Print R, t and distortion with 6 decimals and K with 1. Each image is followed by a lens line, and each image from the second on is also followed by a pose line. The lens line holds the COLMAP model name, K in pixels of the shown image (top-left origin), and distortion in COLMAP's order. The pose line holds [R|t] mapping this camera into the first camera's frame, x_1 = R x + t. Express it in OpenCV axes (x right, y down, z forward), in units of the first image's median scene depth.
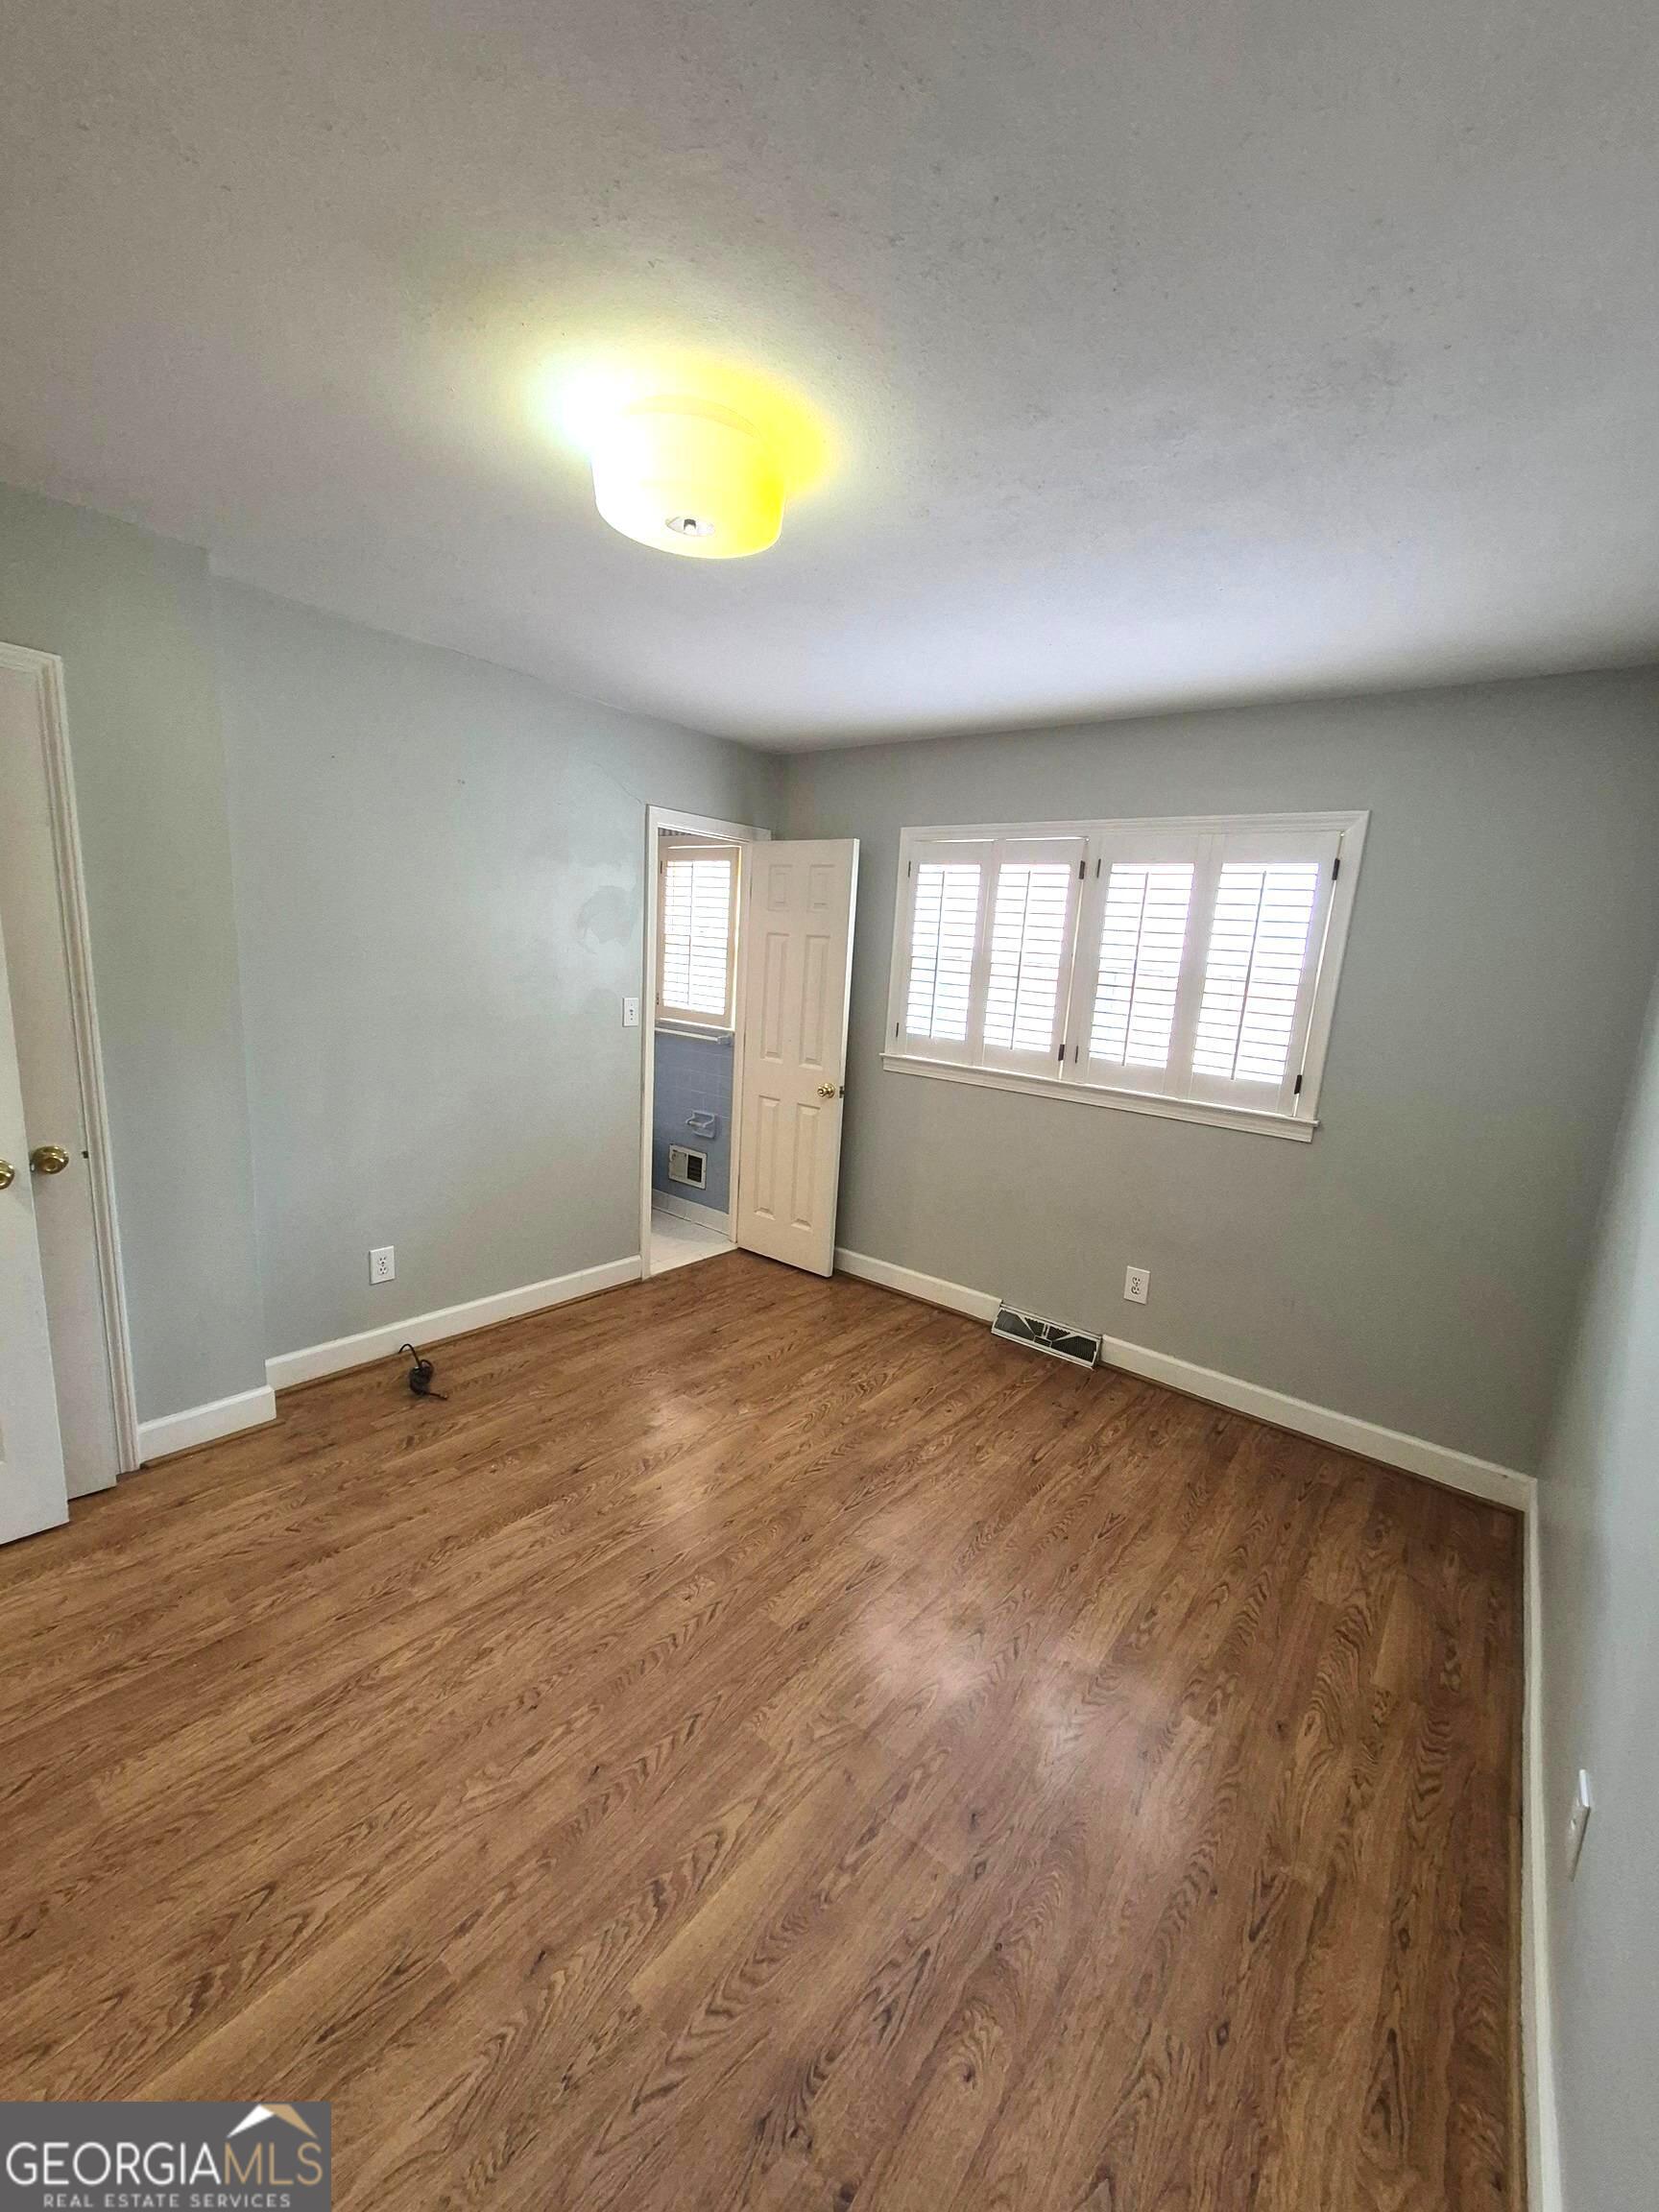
lens RADIAL K [[871.6, 0, 829.5], [0, 871.6, 1106.0], [0, 0, 1]] dist [0.003218, 0.000368]
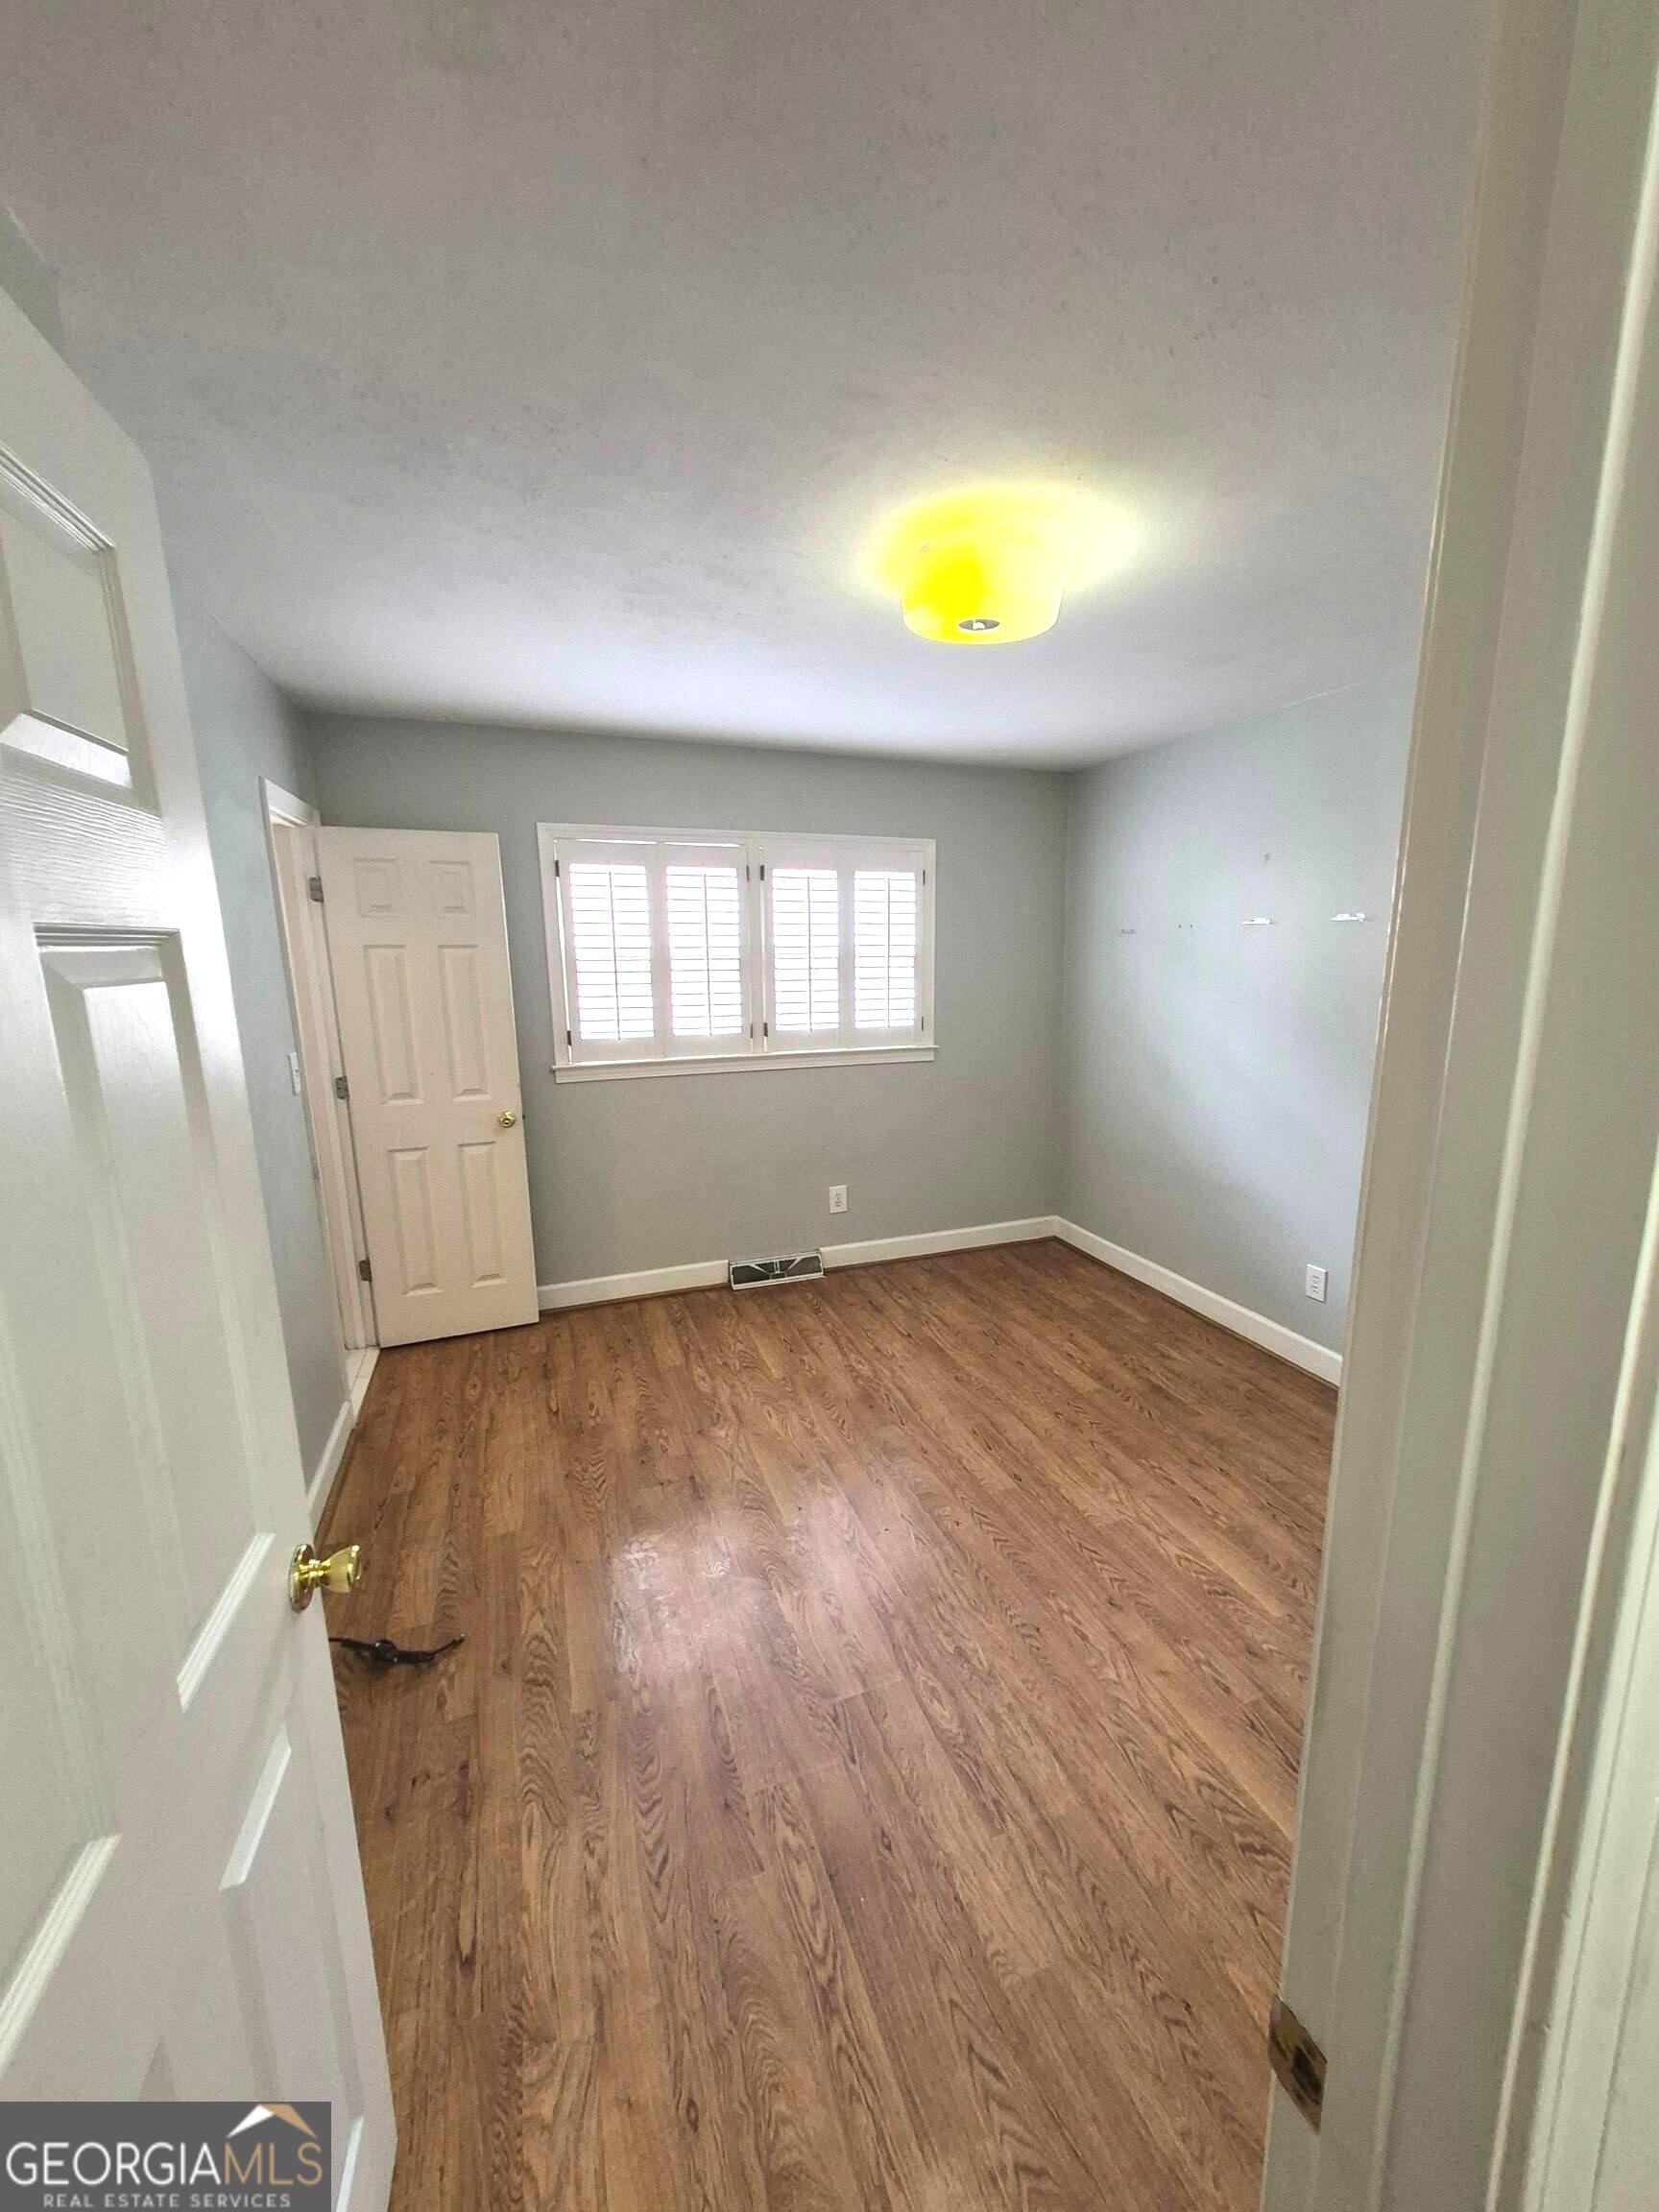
lens RADIAL K [[886.6, 0, 853.1], [0, 886.6, 1103.7], [0, 0, 1]] dist [0.002435, 0.000339]
pose [[0.506526, -0.225115, 0.832319, -0.733377], [0.196839, 0.970015, 0.142567, -0.119305], [-0.839456, 0.091619, 0.535649, 0.288124]]
